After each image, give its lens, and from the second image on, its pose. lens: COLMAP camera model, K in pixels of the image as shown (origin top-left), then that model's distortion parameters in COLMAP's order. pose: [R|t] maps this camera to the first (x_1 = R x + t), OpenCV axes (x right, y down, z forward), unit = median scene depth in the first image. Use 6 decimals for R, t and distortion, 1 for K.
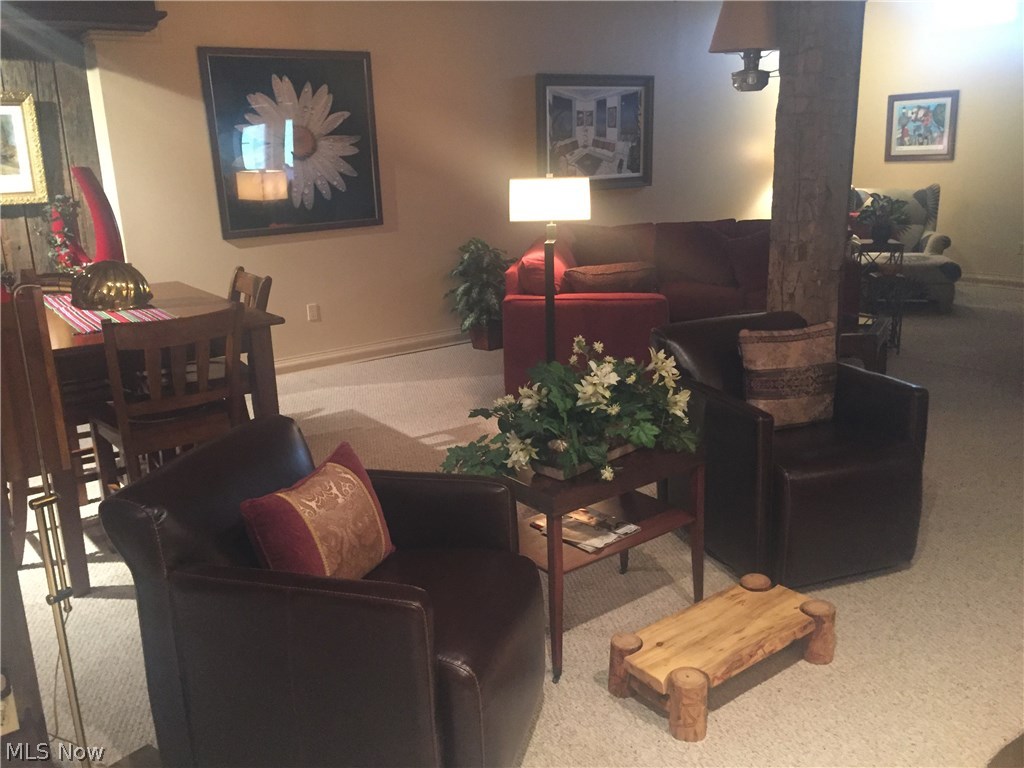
lens RADIAL K [[891.8, 0, 512.0], [0, 891.8, 384.0], [0, 0, 1]] dist [0.001886, -0.013704]
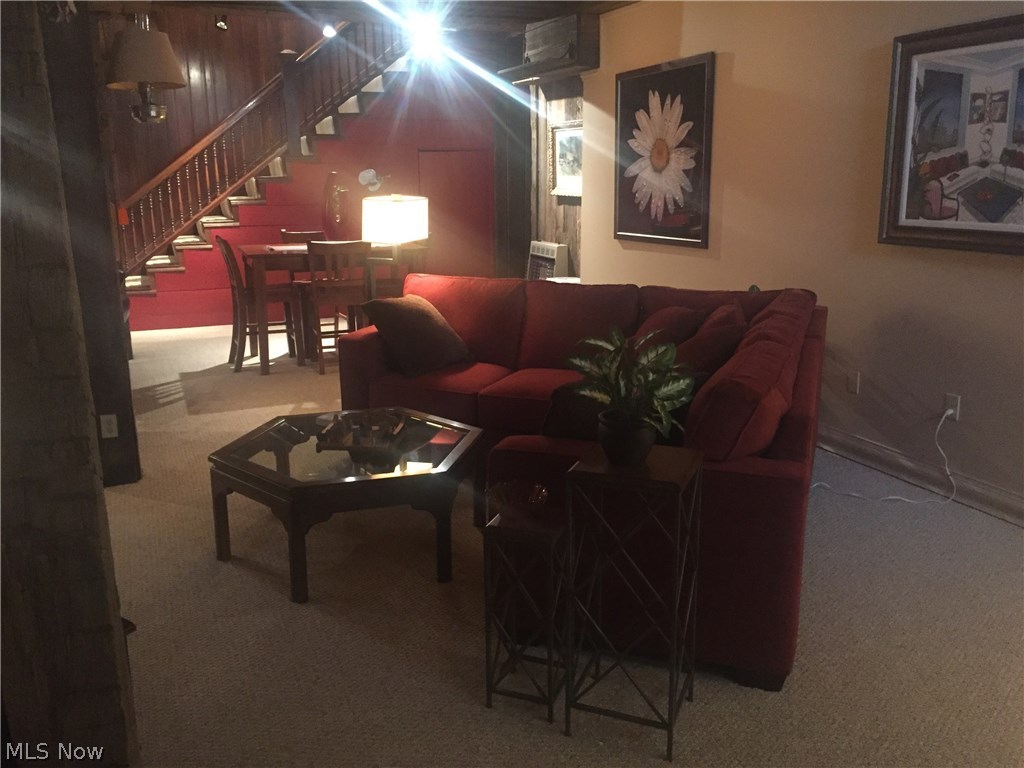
lens RADIAL K [[891.8, 0, 512.0], [0, 891.8, 384.0], [0, 0, 1]] dist [0.001886, -0.013704]
pose [[-0.258252, 0.257207, -0.931209, 0.782549], [-0.226909, 0.920793, 0.317258, -0.303610], [0.939052, 0.293232, -0.179434, 1.061369]]
